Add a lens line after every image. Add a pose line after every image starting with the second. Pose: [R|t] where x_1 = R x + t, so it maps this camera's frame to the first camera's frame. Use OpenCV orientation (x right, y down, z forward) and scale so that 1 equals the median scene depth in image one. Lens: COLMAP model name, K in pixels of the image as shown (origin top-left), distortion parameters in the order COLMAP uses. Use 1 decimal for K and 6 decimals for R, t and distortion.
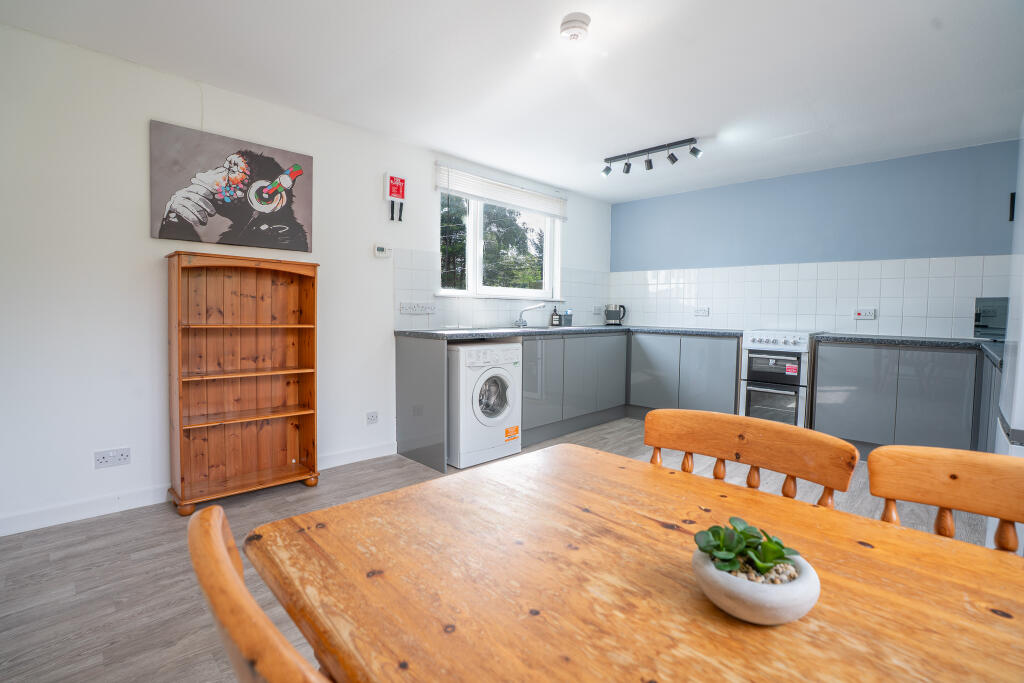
lens RADIAL K [[476.9, 0, 512.0], [0, 476.9, 341.5], [0, 0, 1]] dist [-0.061503, 0.018606]
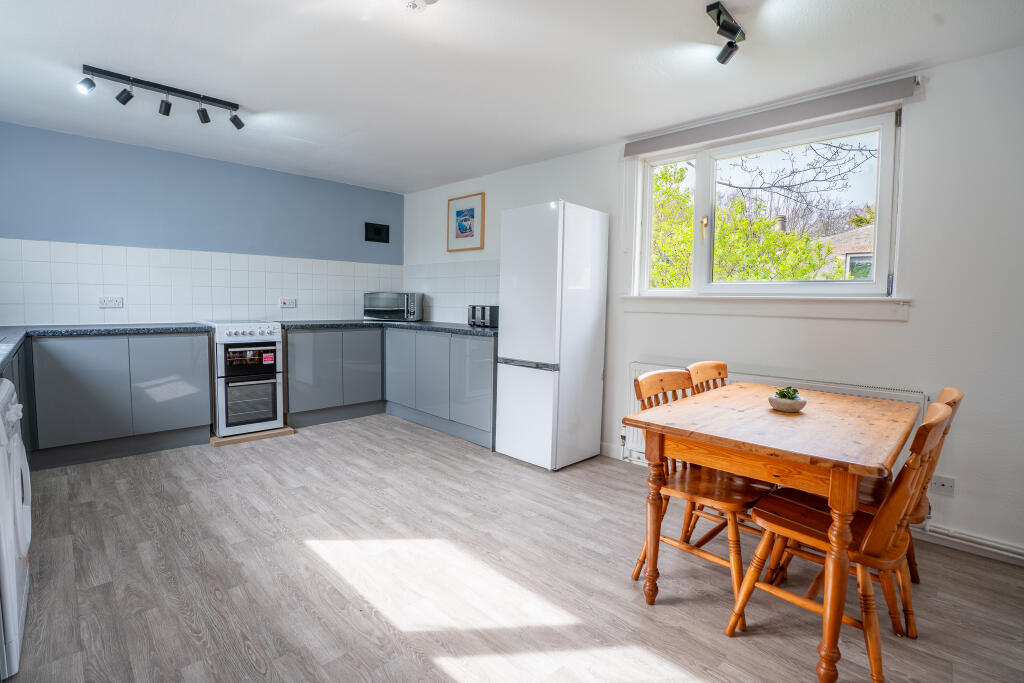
lens RADIAL K [[481.4, 0, 512.0], [0, 481.4, 341.5], [0, 0, 1]] dist [-0.063766, 0.019603]
pose [[0.006185, -0.093548, 0.995596, -0.447478], [0.052562, 0.994269, 0.093097, -0.047824], [-0.998599, 0.051755, 0.011067, 0.447549]]
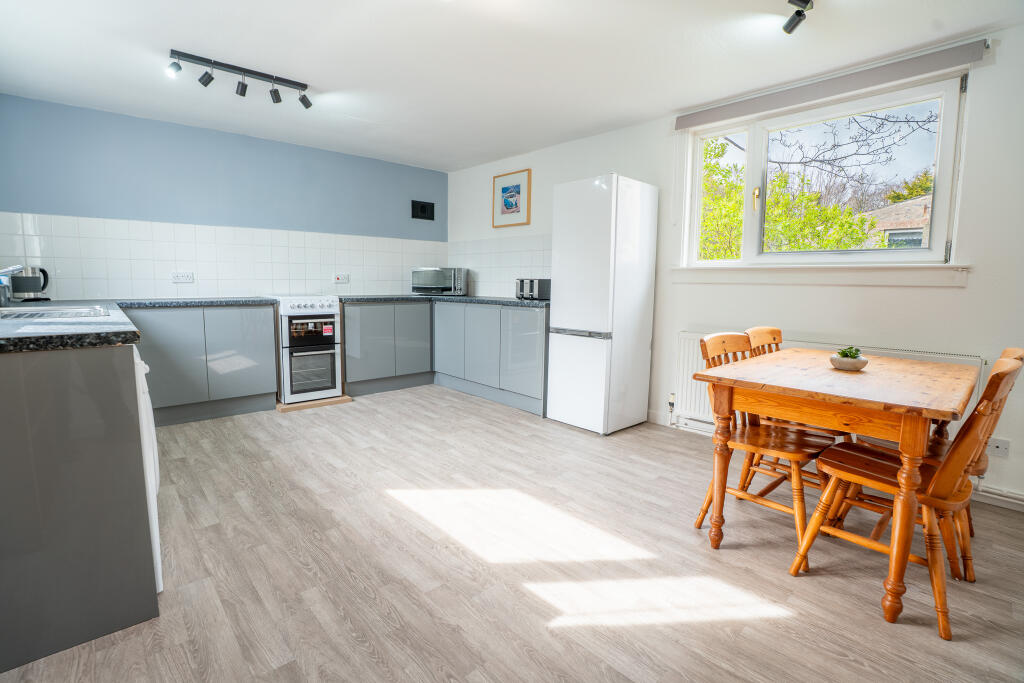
lens RADIAL K [[476.9, 0, 512.0], [0, 476.9, 341.5], [0, 0, 1]] dist [-0.061503, 0.018606]
pose [[0.053211, -0.132599, 0.989740, -0.481620], [0.058259, 0.989869, 0.129484, -0.032510], [-0.996882, 0.050771, 0.060397, 0.506452]]
